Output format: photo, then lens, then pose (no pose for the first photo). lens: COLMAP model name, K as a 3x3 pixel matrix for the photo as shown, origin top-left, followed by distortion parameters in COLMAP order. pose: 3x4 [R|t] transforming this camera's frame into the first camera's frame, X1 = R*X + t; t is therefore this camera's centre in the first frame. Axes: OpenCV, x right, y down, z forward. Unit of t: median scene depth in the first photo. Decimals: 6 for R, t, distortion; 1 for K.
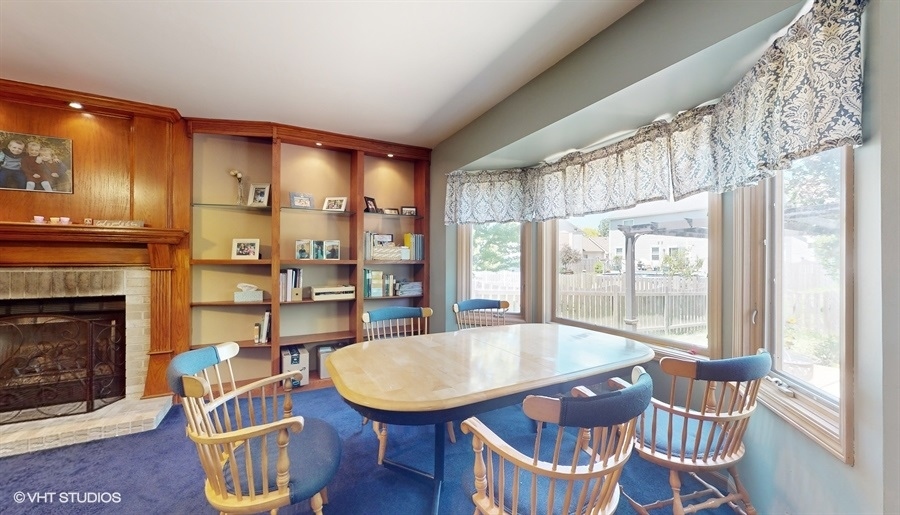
lens RADIAL K [[323.3, 0, 468.1], [0, 323.3, 261.1], [0, 0, 1]] dist [-0.022341, 0.000071]
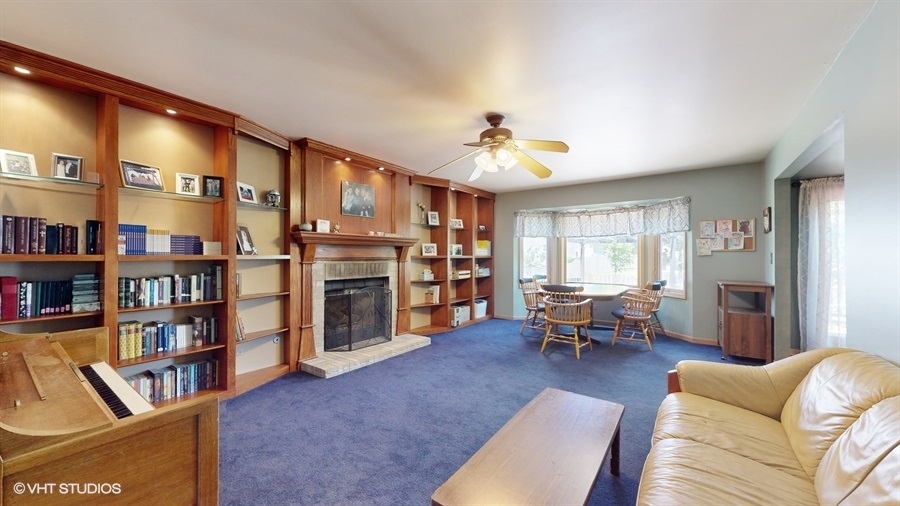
lens RADIAL K [[331.6, 0, 450.0], [0, 331.6, 253.0], [0, 0, 1]] dist [0.000411, -0.000070]
pose [[0.920621, 0.005625, 0.390417, -1.522818], [-0.004284, 0.999982, -0.004305, -0.013436], [-0.390434, 0.002290, 0.920628, -0.831529]]
